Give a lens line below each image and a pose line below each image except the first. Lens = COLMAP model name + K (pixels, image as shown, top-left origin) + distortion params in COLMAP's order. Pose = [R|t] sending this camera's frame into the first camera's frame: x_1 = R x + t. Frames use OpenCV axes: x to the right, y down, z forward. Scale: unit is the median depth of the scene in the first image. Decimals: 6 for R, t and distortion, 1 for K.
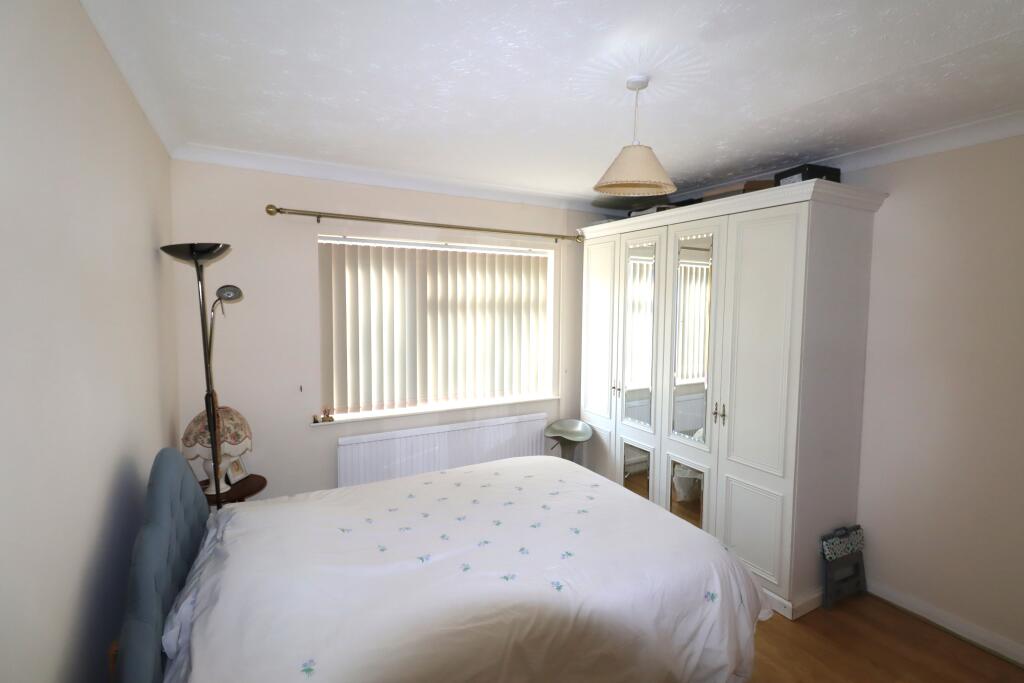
lens RADIAL K [[510.2, 0, 512.0], [0, 510.2, 341.5], [0, 0, 1]] dist [-0.001893, -0.000331]
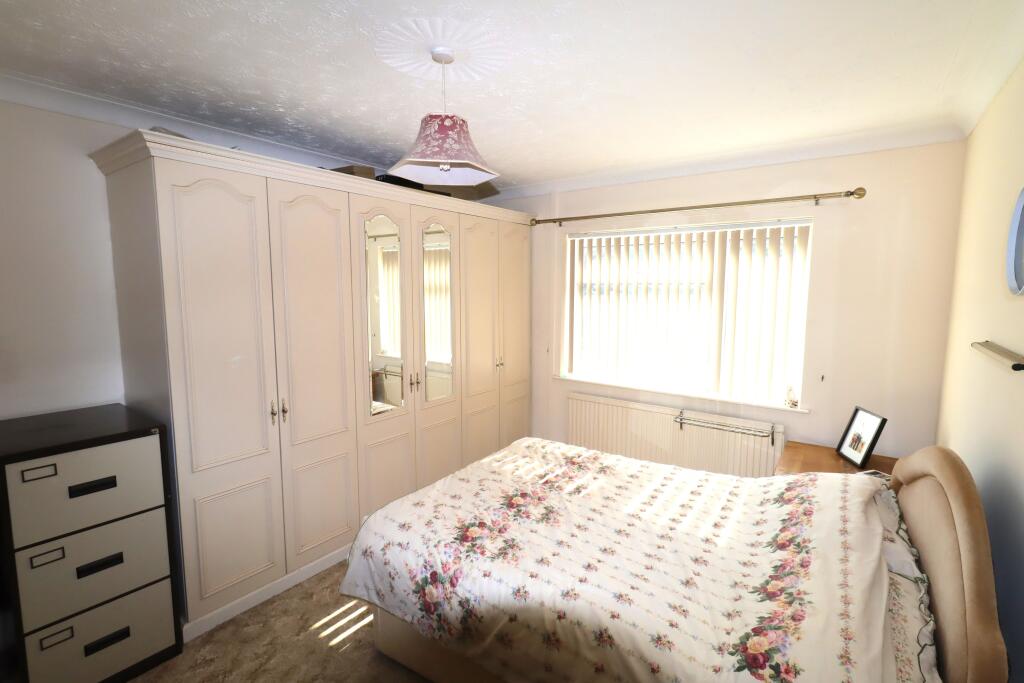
lens RADIAL K [[476.9, 0, 512.0], [0, 476.9, 341.5], [0, 0, 1]] dist [-0.000995, -0.000232]
pose [[0.413391, 0.092353, -0.905858, 0.707714], [-0.065536, 0.995281, 0.071563, -0.018213], [0.908192, 0.029783, 0.417493, 0.386745]]
